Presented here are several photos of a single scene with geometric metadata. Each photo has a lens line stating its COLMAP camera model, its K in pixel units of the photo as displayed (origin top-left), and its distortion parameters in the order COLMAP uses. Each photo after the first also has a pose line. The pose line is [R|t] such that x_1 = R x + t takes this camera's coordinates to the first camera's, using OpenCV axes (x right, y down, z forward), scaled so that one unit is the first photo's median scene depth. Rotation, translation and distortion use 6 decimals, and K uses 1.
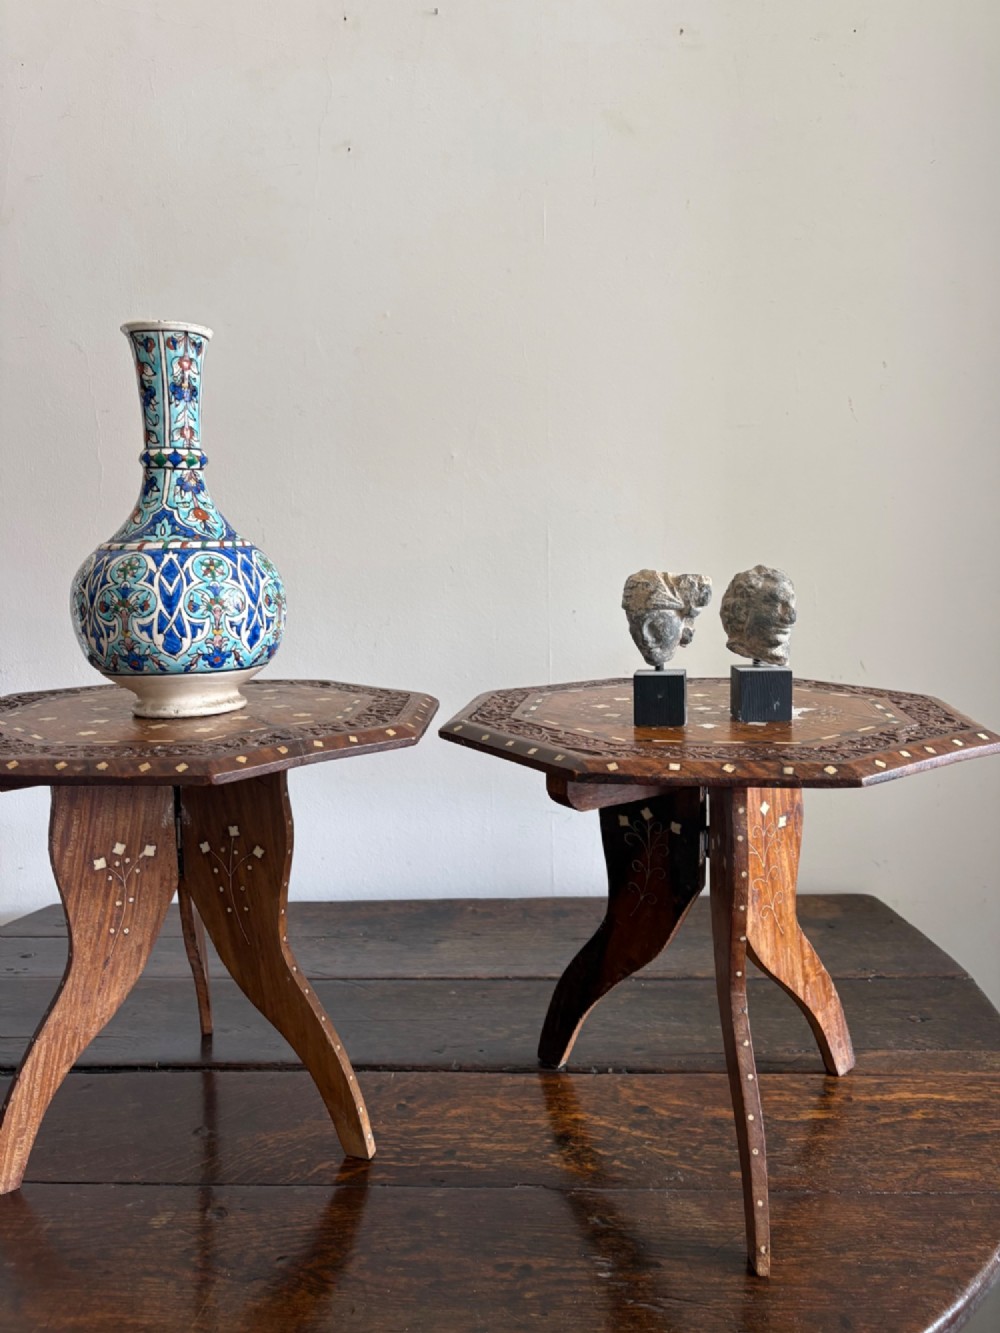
lens RADIAL K [[1025.3, 0, 487.9], [0, 1025.3, 677.8], [0, 0, 1]] dist [0.027354, -0.047485]
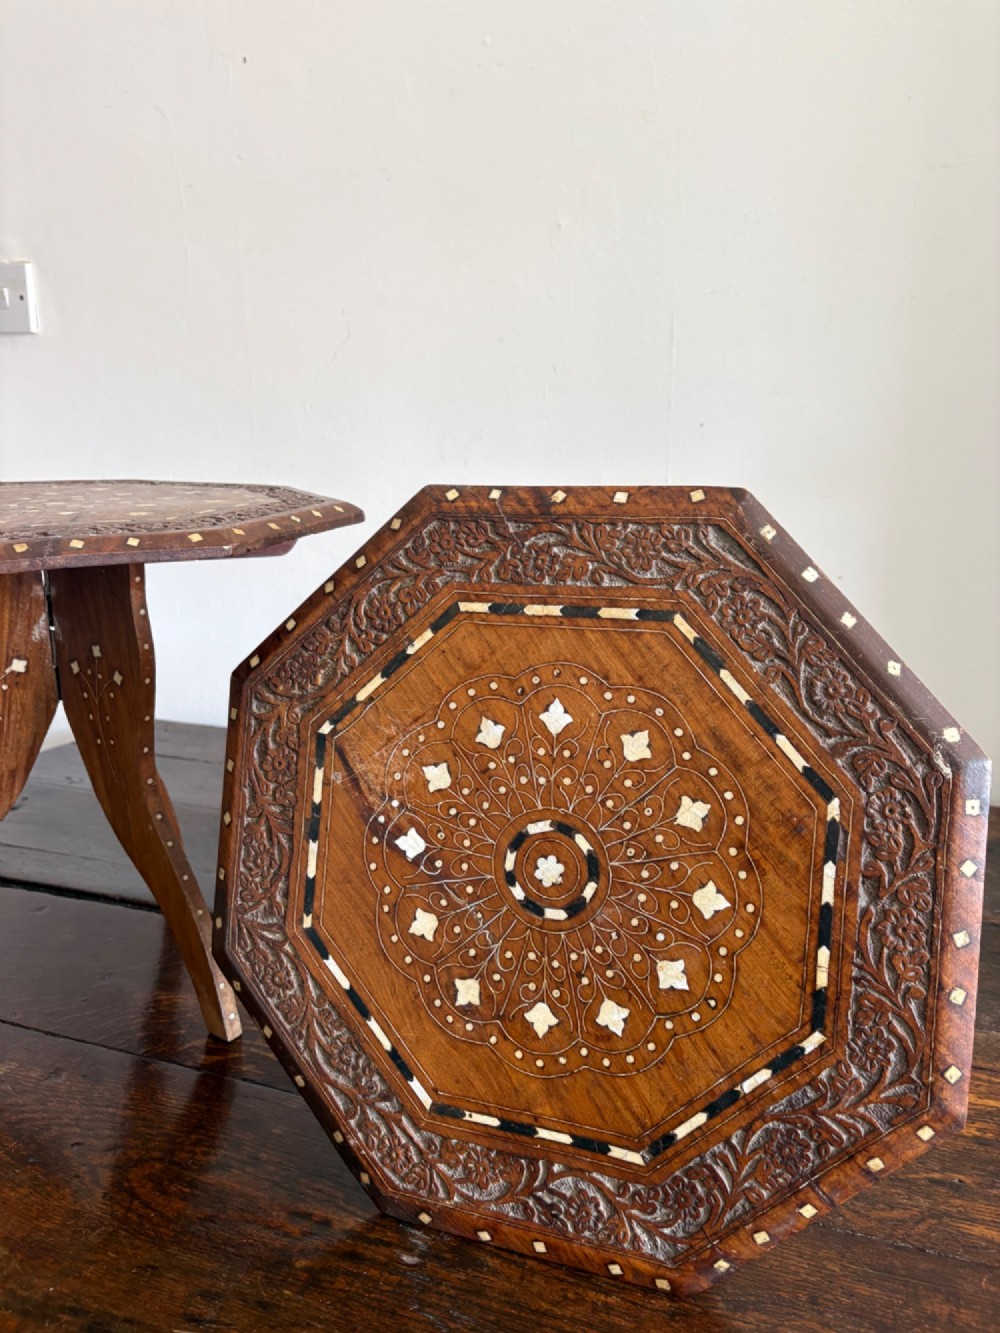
lens RADIAL K [[1025.3, 0, 500.7], [0, 1025.3, 668.0], [0, 0, 1]] dist [0.027354, -0.047485]
pose [[0.955939, 0.086038, -0.280674, 0.292218], [-0.047273, 0.988726, 0.142079, 0.027364], [0.289734, -0.122550, 0.949229, 0.286223]]
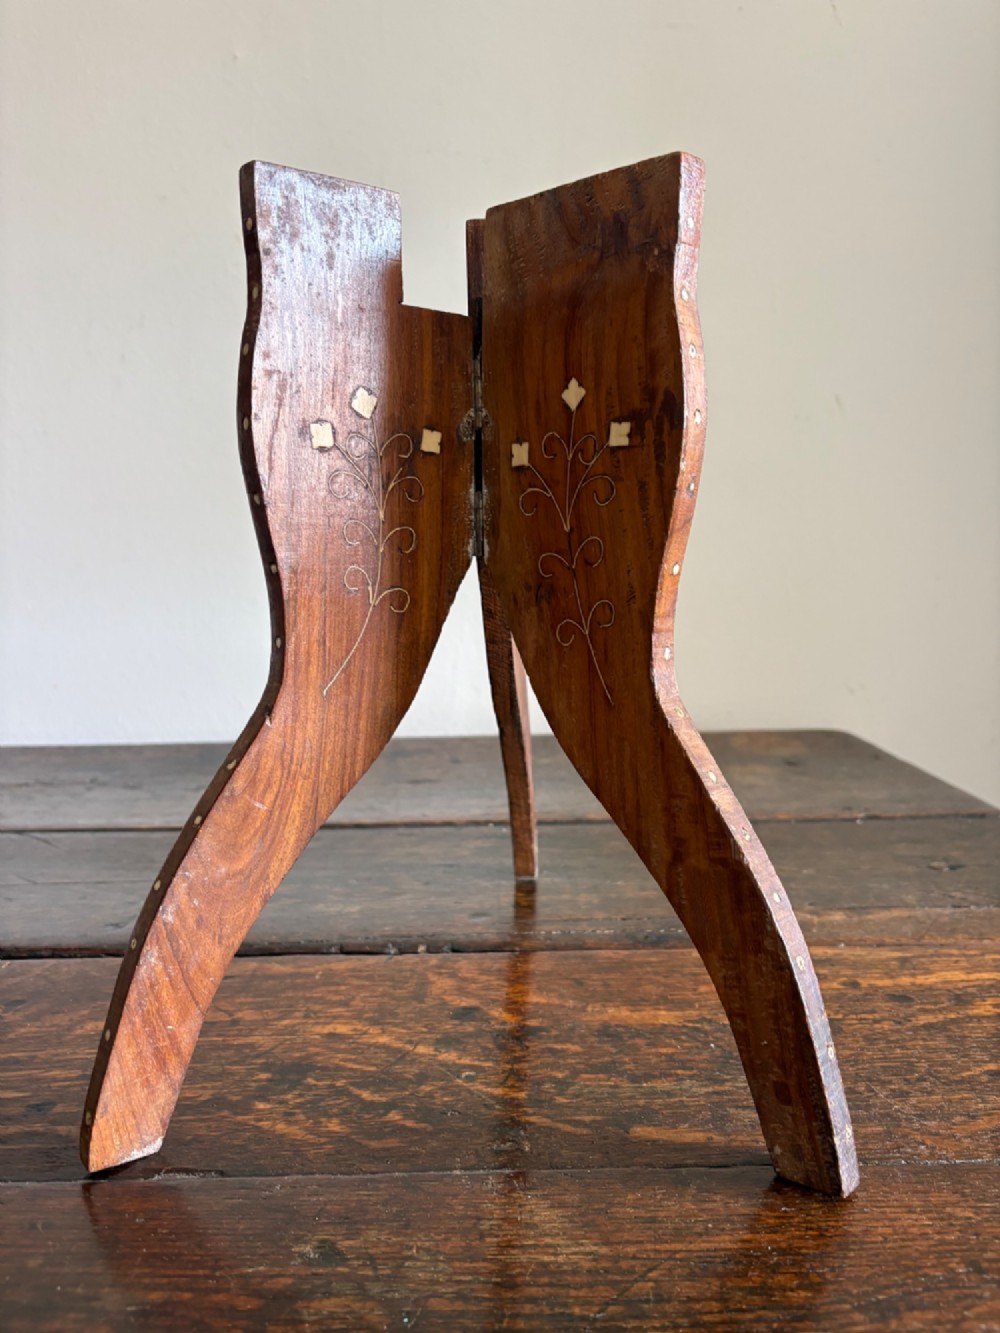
lens RADIAL K [[1025.3, 0, 502.8], [0, 1025.3, 678.6], [0, 0, 1]] dist [0.027354, -0.047485]
pose [[0.996446, 0.002955, 0.084180, 0.131140], [-0.006277, 0.999210, 0.039231, 0.246216], [-0.083997, -0.039620, 0.995678, 0.521967]]
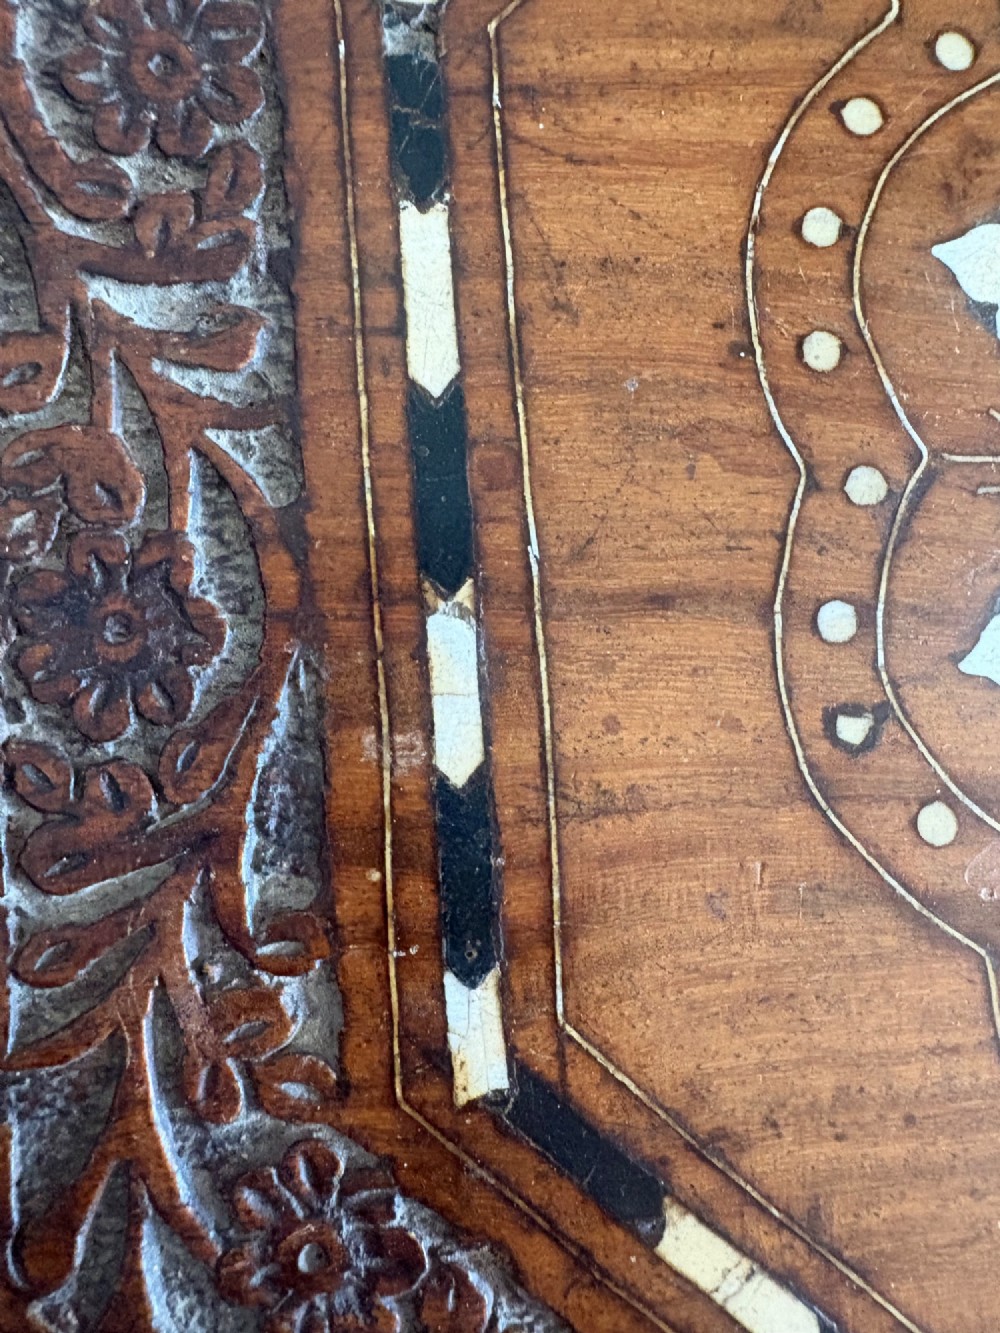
lens RADIAL K [[1025.3, 0, 527.2], [0, 1025.3, 581.7], [0, 0, 1]] dist [0.027354, -0.047485]
pose [[-0.653310, 0.757079, 0.004139, 0.270764], [-0.749089, -0.647188, 0.141467, 0.318153], [0.109780, 0.089321, 0.989934, 0.729852]]
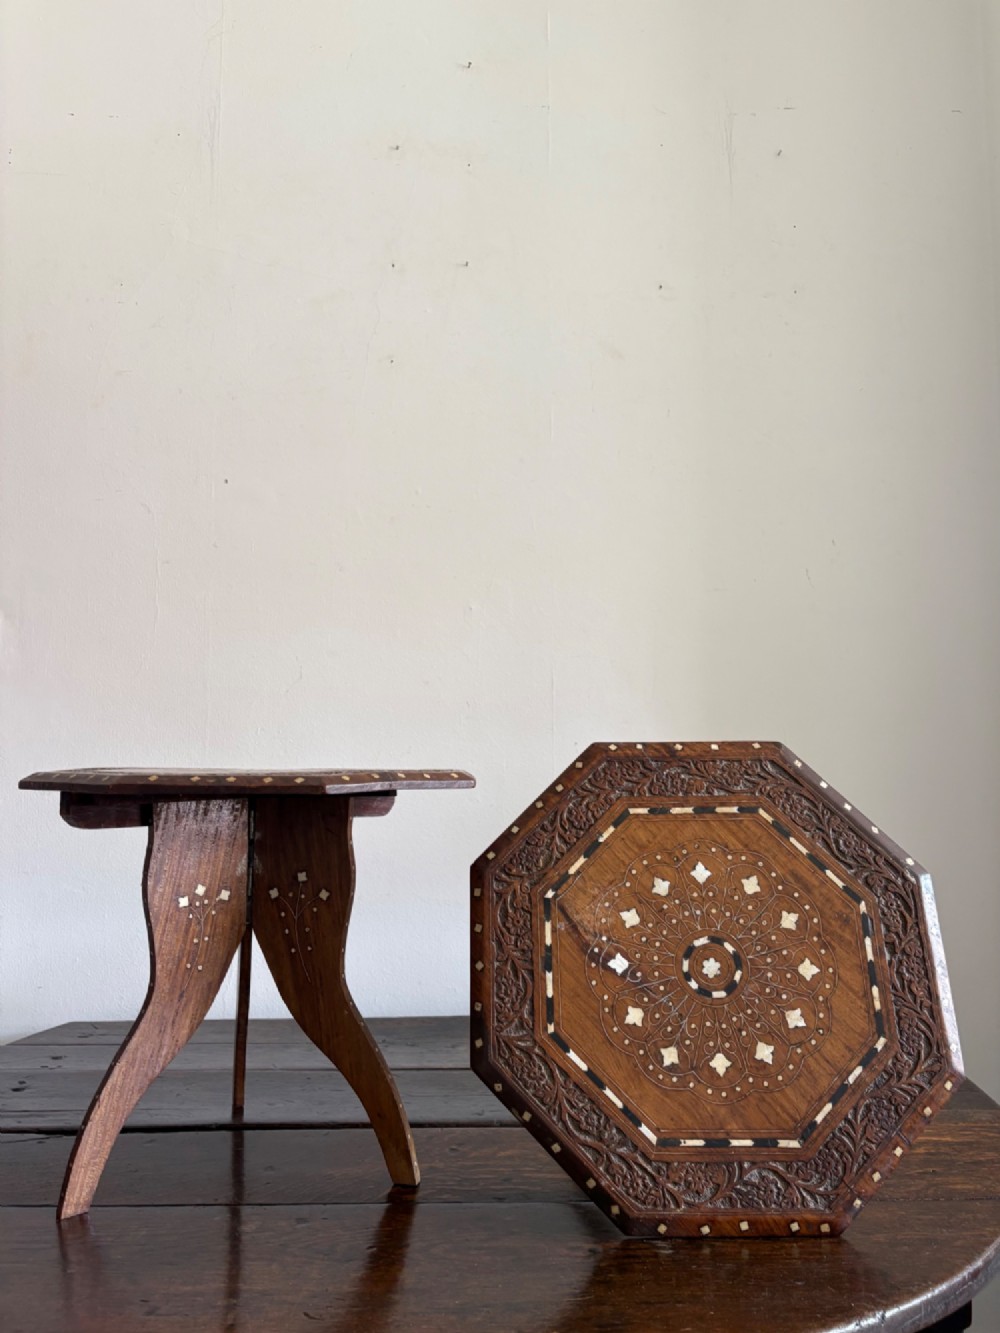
lens RADIAL K [[1025.3, 0, 493.2], [0, 1025.3, 666.2], [0, 0, 1]] dist [0.027354, -0.047485]
pose [[0.997640, 0.024474, 0.064146, -0.132656], [-0.009306, 0.973887, -0.226842, 0.178606], [-0.068023, 0.225709, 0.971817, -0.175412]]
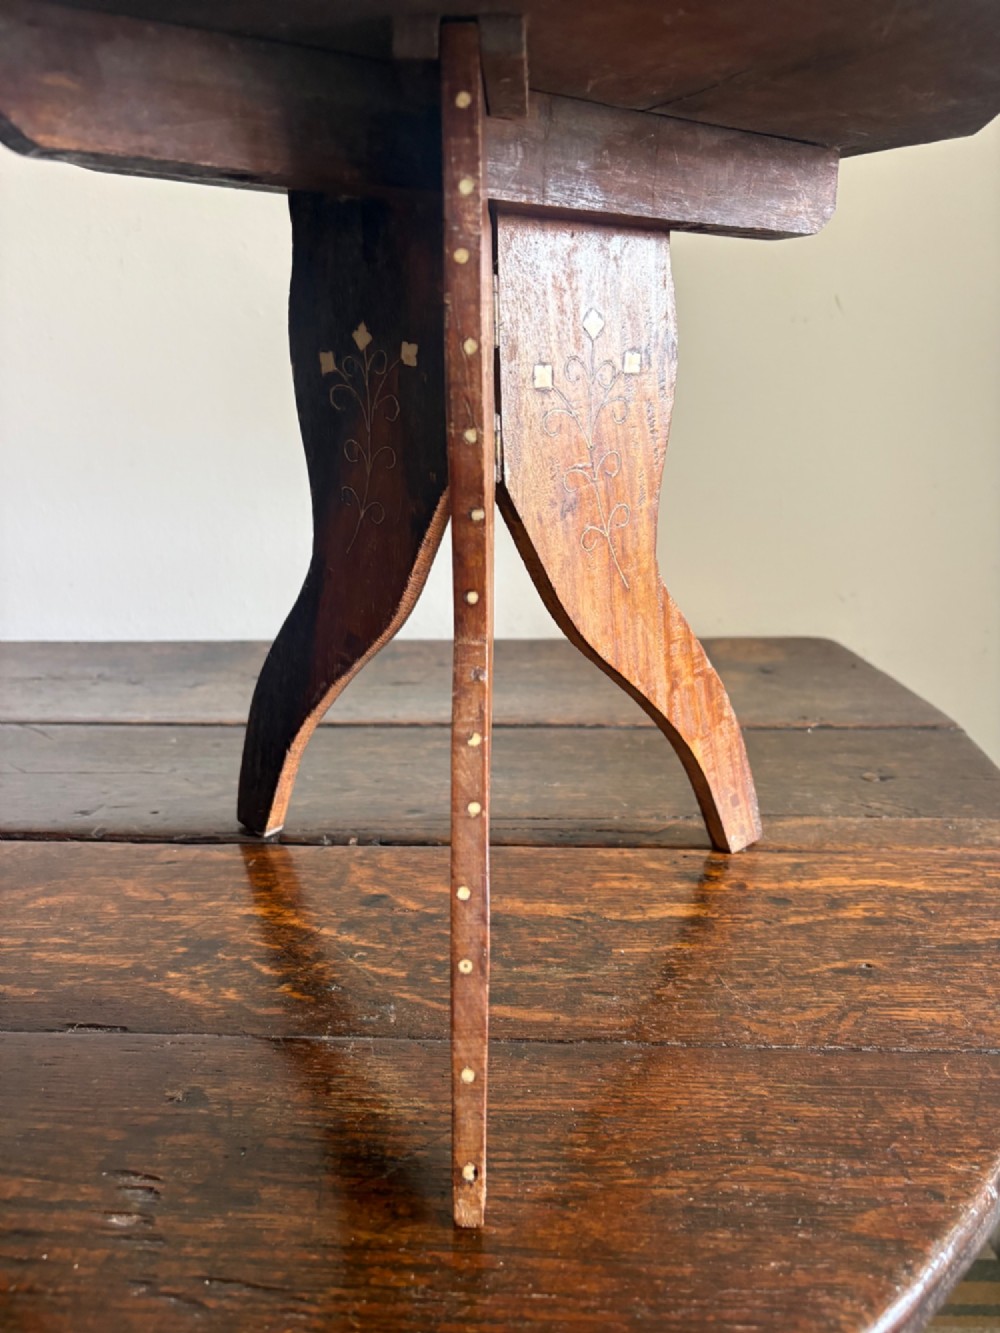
lens RADIAL K [[1025.3, 0, 502.4], [0, 1025.3, 680.1], [0, 0, 1]] dist [0.027354, -0.047485]
pose [[0.999788, 0.012103, 0.016629, 0.221467], [-0.014417, 0.989033, 0.146991, 0.227760], [-0.014667, -0.147200, 0.988998, 0.482636]]
